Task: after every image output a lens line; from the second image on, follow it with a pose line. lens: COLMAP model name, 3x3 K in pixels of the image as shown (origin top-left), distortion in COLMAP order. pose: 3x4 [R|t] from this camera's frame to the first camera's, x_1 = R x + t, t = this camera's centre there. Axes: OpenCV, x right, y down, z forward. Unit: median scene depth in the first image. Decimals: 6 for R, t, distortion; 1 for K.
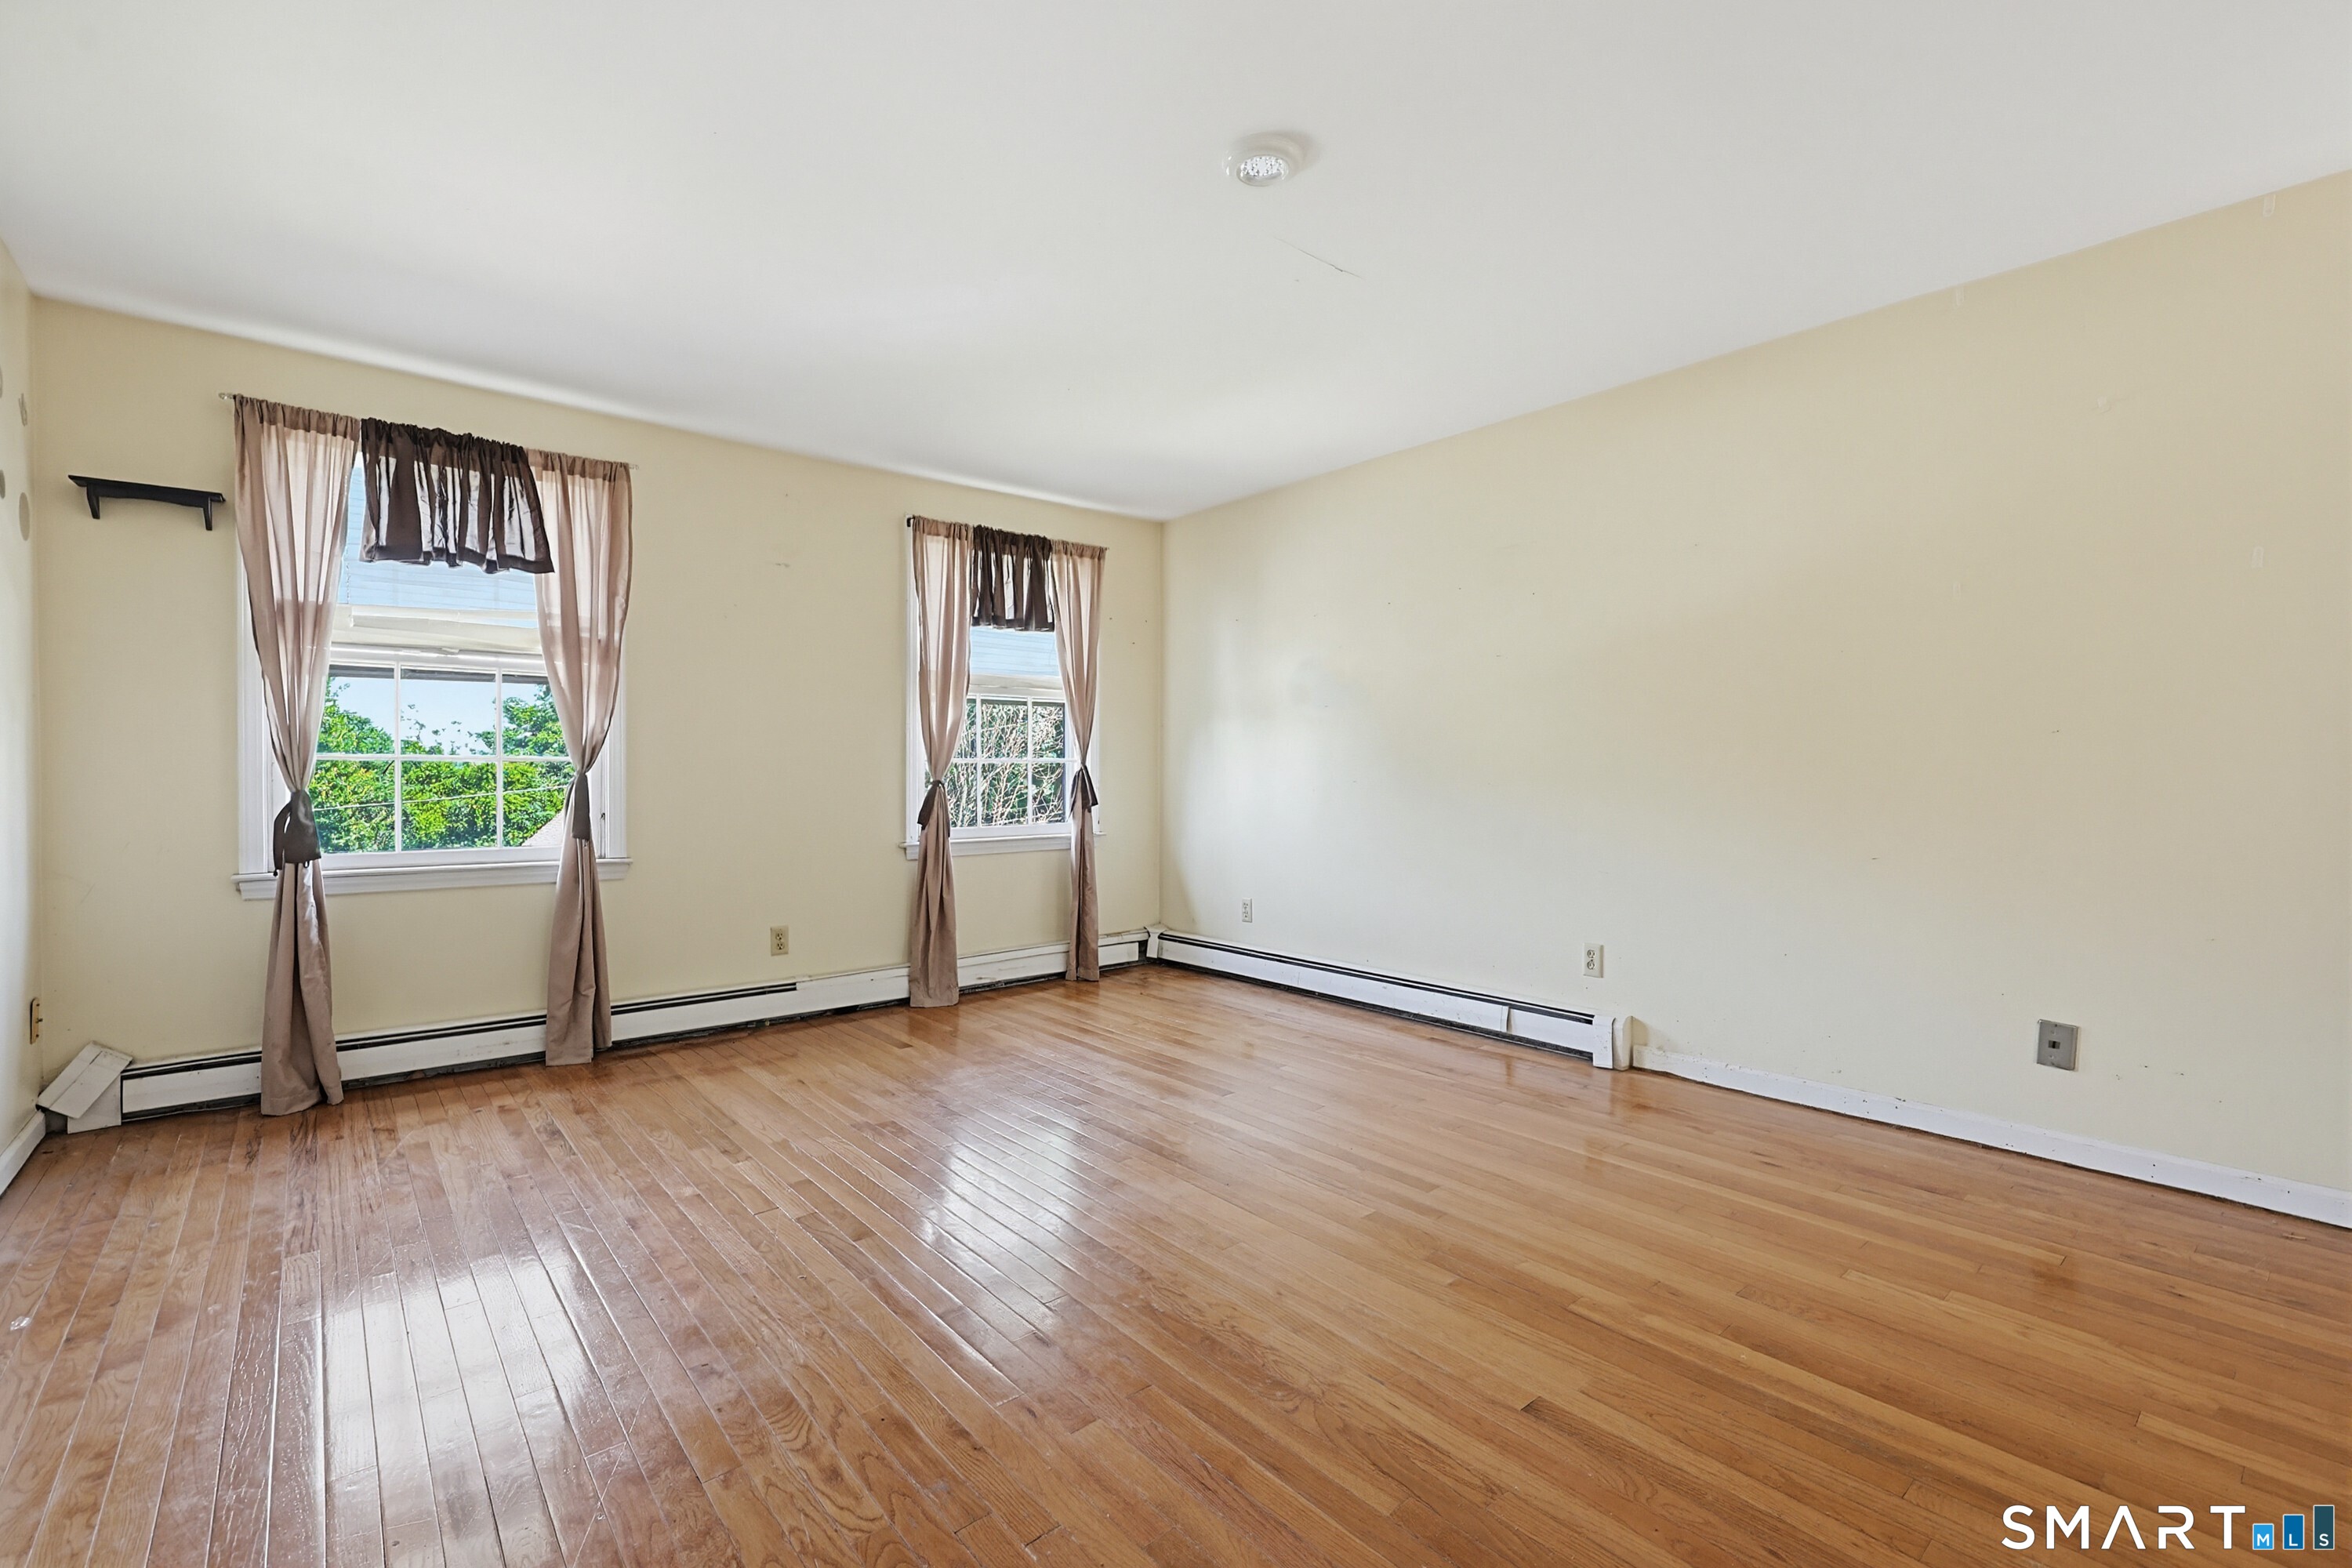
lens RADIAL K [[1019.3, 0, 1176.0], [0, 1019.3, 784.0], [0, 0, 1]] dist [0.020092, -0.000149]
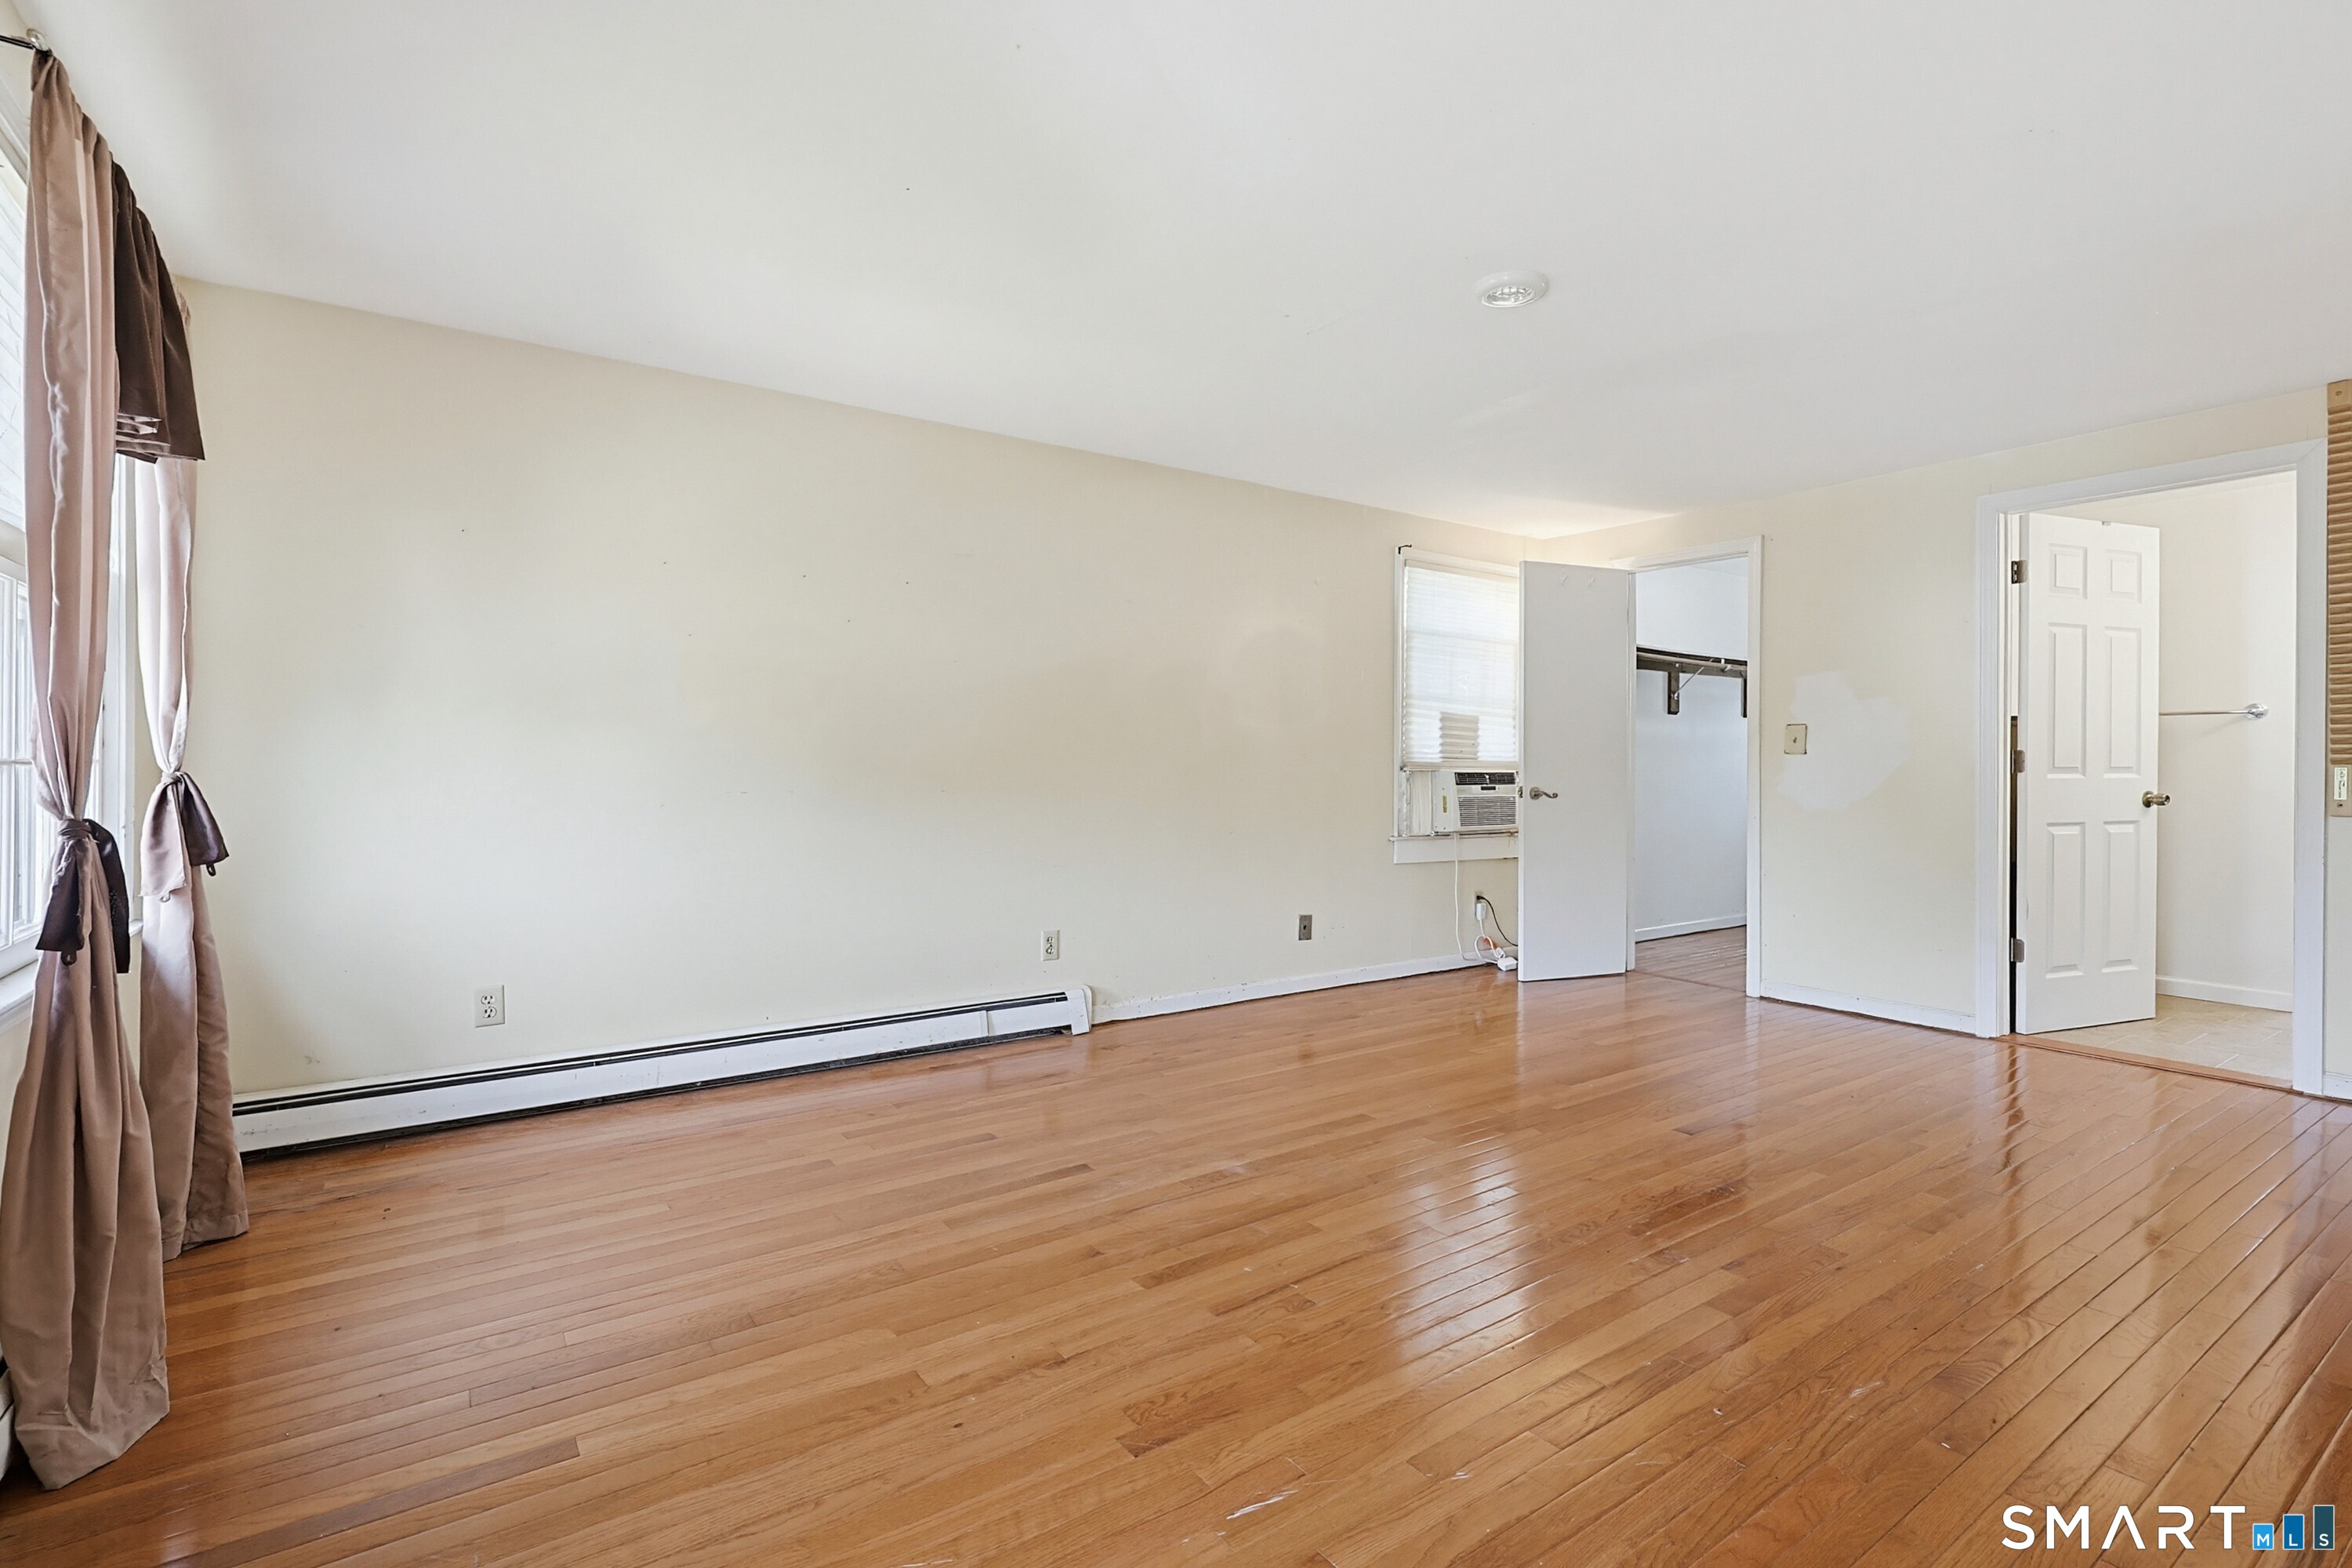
lens RADIAL K [[1019.3, 0, 1176.0], [0, 1019.3, 784.0], [0, 0, 1]] dist [0.020092, -0.000149]
pose [[0.117076, -0.017772, 0.992964, -0.681583], [0.006322, 0.999833, 0.017150, -0.021479], [-0.993103, 0.004270, 0.117169, 0.737659]]
